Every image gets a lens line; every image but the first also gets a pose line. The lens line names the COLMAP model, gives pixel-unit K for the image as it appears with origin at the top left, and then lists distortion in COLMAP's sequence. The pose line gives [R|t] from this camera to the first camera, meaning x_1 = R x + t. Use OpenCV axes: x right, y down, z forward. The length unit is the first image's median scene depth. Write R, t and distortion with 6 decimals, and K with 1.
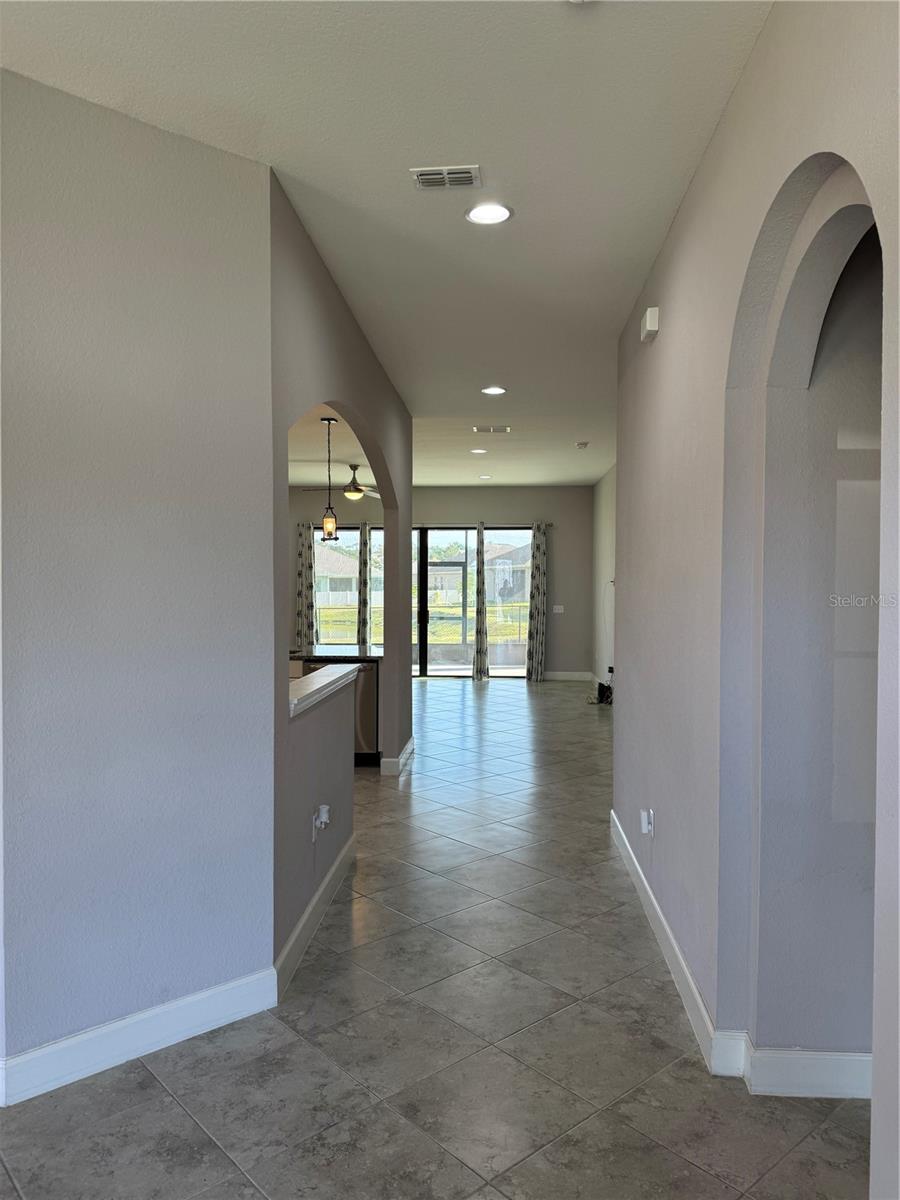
lens RADIAL K [[861.4, 0, 450.0], [0, 861.4, 600.0], [0, 0, 1]] dist [0.147367, -0.182706]
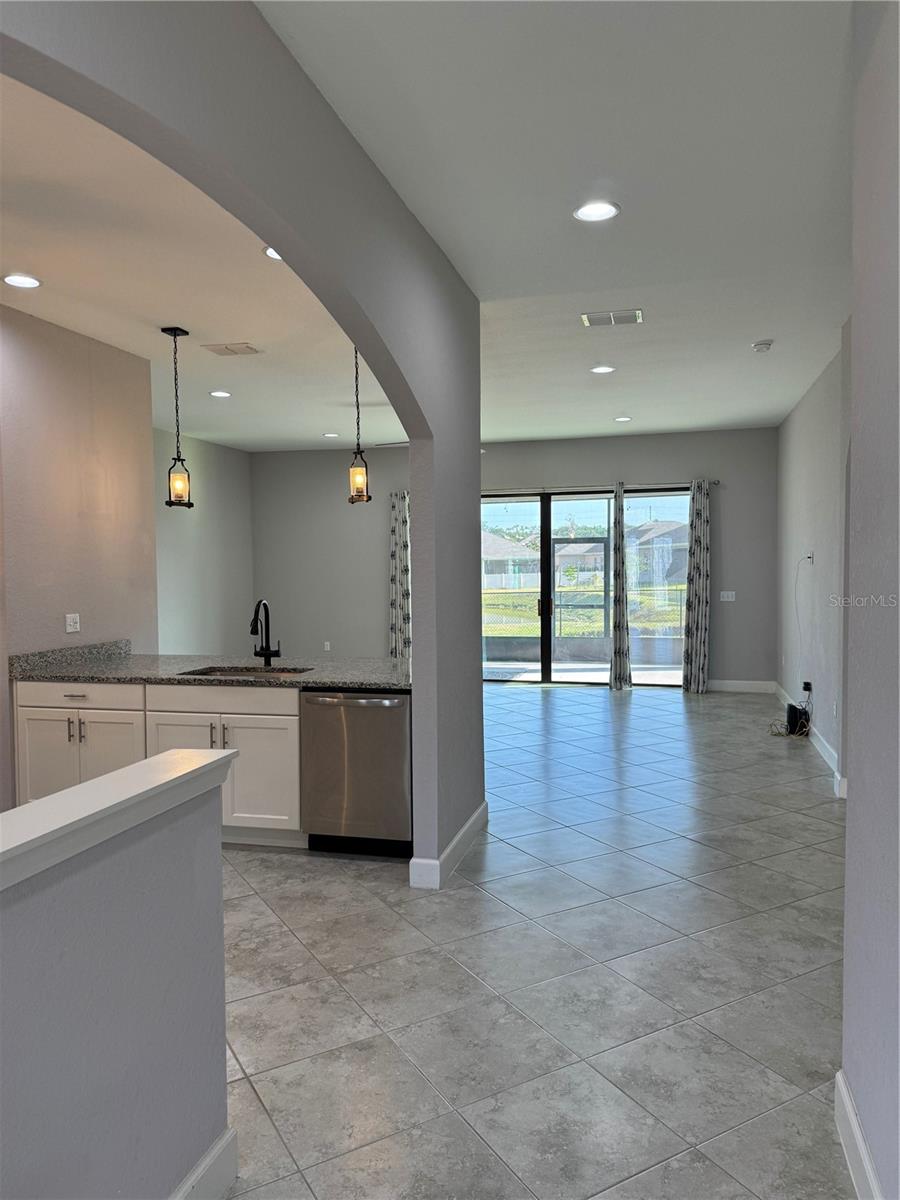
lens RADIAL K [[861.4, 0, 450.0], [0, 861.4, 600.0], [0, 0, 1]] dist [0.147367, -0.182706]
pose [[0.982150, -0.005821, -0.188011, 0.032276], [0.009629, 0.999766, 0.019346, -0.003050], [0.187855, -0.020811, 0.981976, 0.218078]]
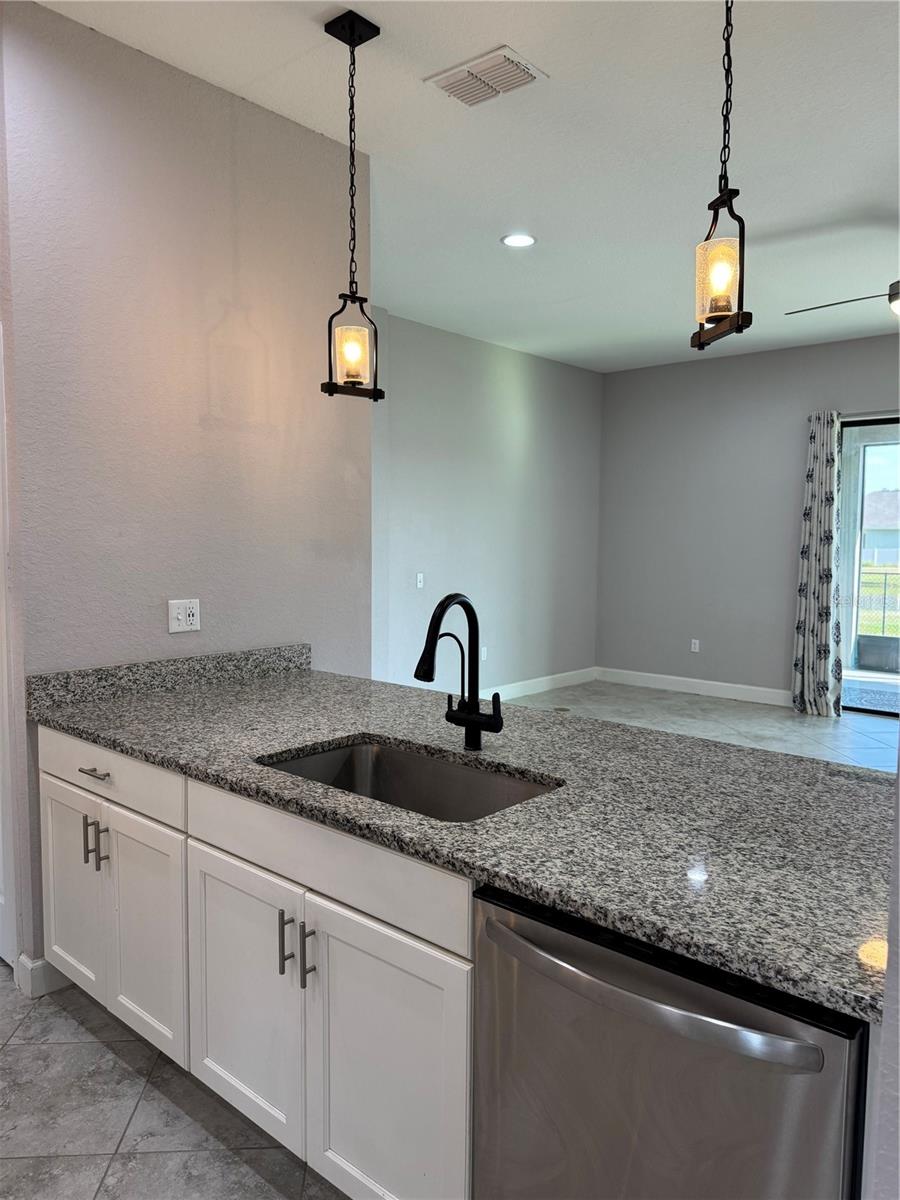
lens RADIAL K [[861.4, 0, 450.0], [0, 861.4, 600.0], [0, 0, 1]] dist [0.147367, -0.182706]
pose [[0.802887, 0.050923, -0.593952, -0.029523], [-0.020332, 0.998104, 0.058090, -0.004641], [0.595784, -0.034563, 0.802400, 0.455956]]
